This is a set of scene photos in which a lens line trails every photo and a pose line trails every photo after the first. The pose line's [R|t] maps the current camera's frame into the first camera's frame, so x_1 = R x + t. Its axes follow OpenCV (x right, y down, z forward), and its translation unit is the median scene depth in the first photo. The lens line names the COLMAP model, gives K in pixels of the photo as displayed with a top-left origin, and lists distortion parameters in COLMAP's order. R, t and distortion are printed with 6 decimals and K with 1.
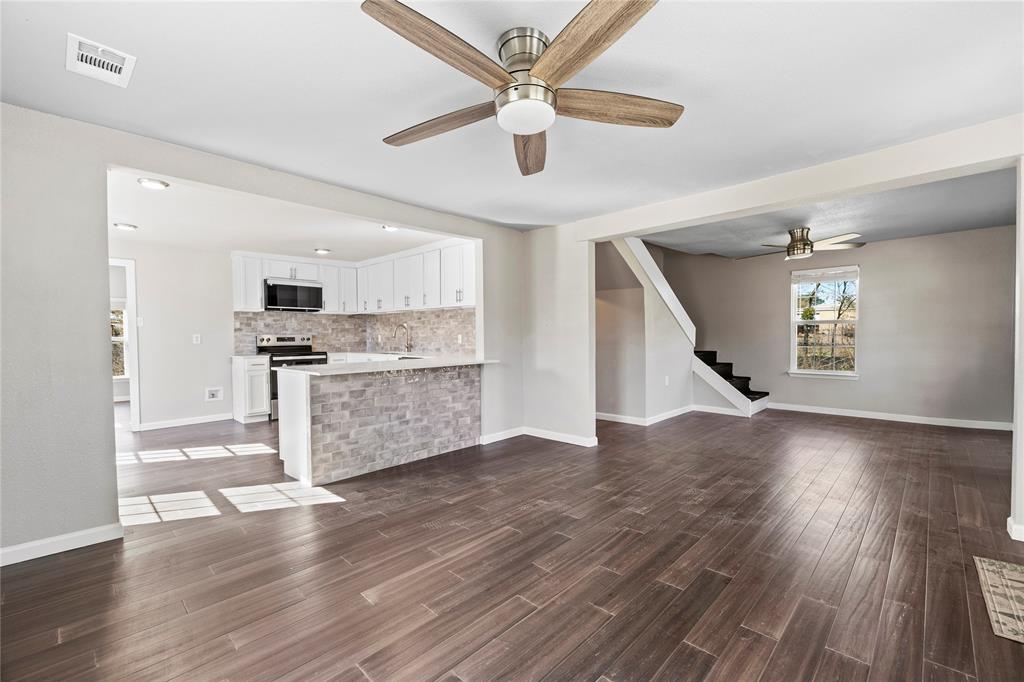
lens RADIAL K [[434.4, 0, 517.7], [0, 434.4, 346.7], [0, 0, 1]] dist [-0.003397, -0.000557]
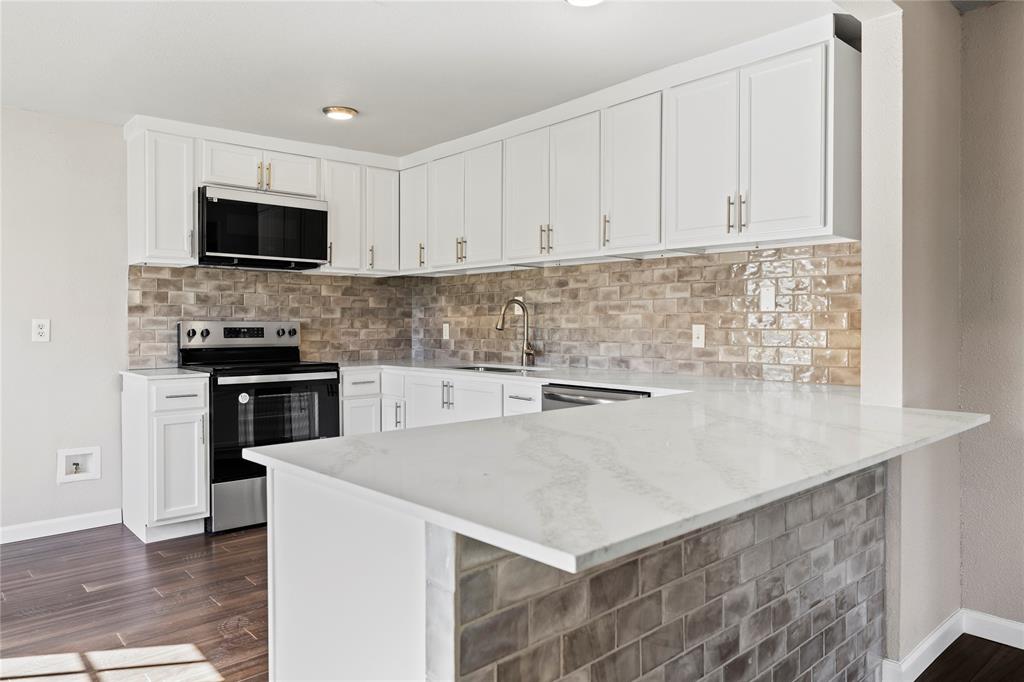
lens RADIAL K [[691.6, 0, 508.6], [0, 691.6, 332.1], [0, 0, 1]] dist [-0.011797, 0.001298]
pose [[0.996050, 0.008517, -0.088383, -0.229695], [-0.010030, 0.999810, -0.016685, -0.009108], [0.088224, 0.017506, 0.995947, 0.370824]]
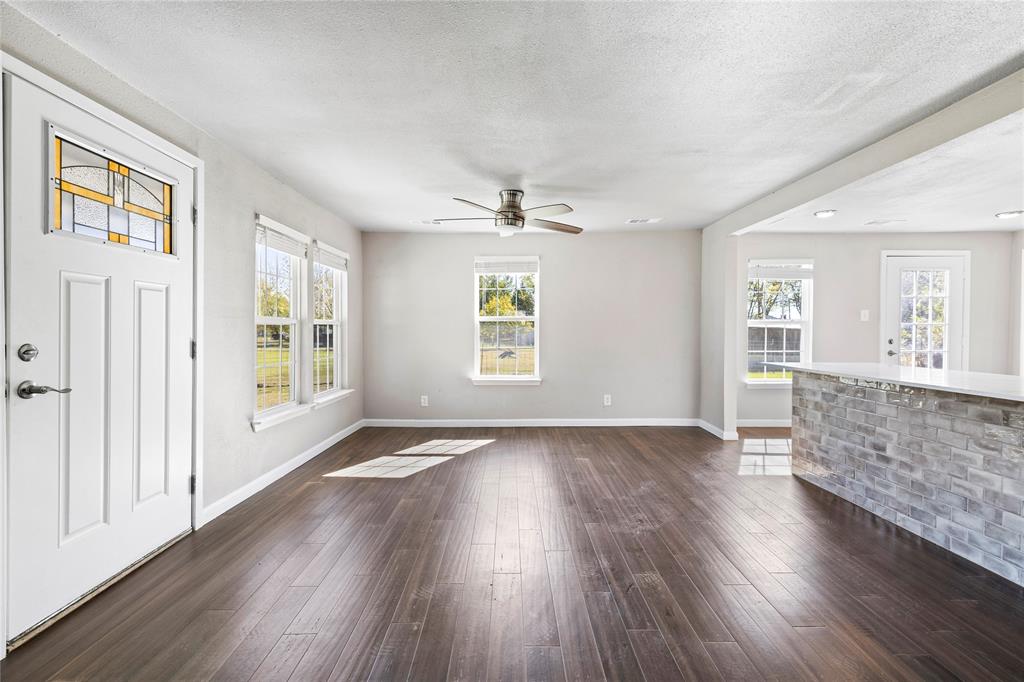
lens RADIAL K [[434.4, 0, 514.7], [0, 434.4, 332.8], [0, 0, 1]] dist [-0.003397, -0.000557]
pose [[-0.713313, 0.012804, -0.700728, 0.403082], [-0.016937, 0.999226, 0.035500, -0.024010], [0.700641, 0.037191, -0.712544, 0.684127]]
